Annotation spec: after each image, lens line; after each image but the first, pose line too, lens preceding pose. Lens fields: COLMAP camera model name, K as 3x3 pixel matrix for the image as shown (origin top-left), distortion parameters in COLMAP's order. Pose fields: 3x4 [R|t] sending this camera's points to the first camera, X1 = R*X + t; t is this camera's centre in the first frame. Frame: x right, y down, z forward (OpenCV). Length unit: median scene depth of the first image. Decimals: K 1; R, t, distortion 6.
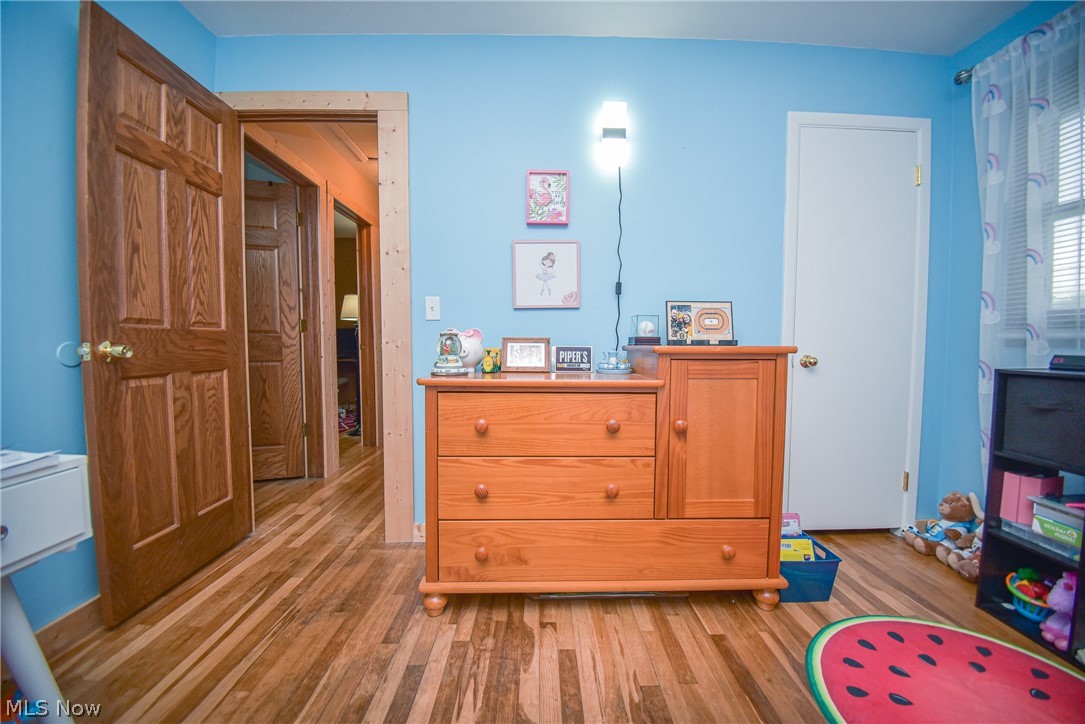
lens RADIAL K [[406.0, 0, 542.5], [0, 406.0, 362.0], [0, 0, 1]] dist [-0.002151, -0.012880]
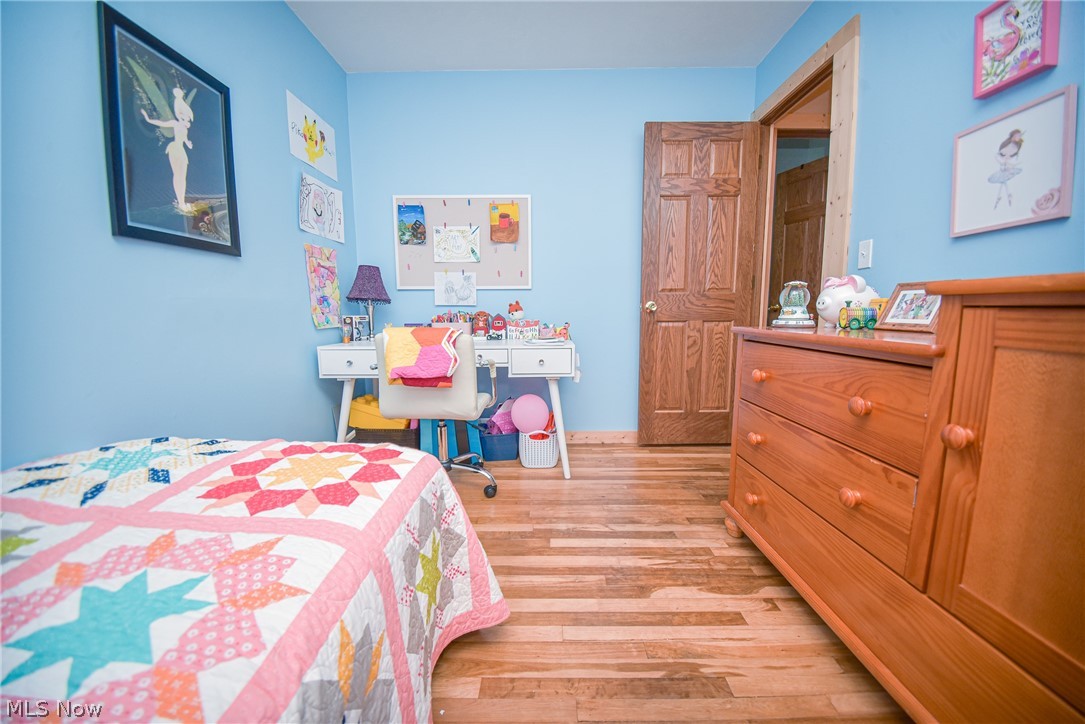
lens RADIAL K [[406.0, 0, 542.5], [0, 406.0, 362.0], [0, 0, 1]] dist [-0.002151, -0.012880]
pose [[-0.030628, 0.117320, -0.992622, 0.791508], [-0.035062, 0.992350, 0.118369, 0.020294], [0.998916, 0.038428, -0.026280, 0.450044]]
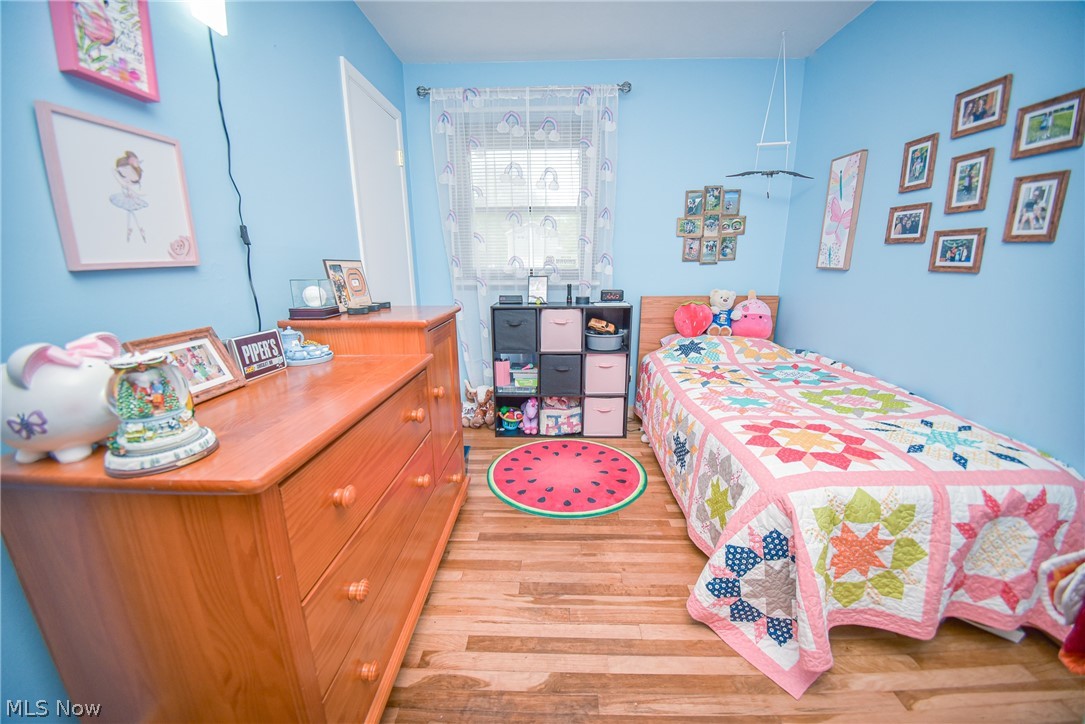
lens RADIAL K [[404.8, 0, 548.9], [0, 404.8, 366.3], [0, 0, 1]] dist [-0.042844, -0.000170]
pose [[0.037745, -0.246825, 0.968325, -0.585037], [0.047846, 0.968350, 0.244967, -0.137081], [-0.998141, 0.037084, 0.048360, 0.618208]]
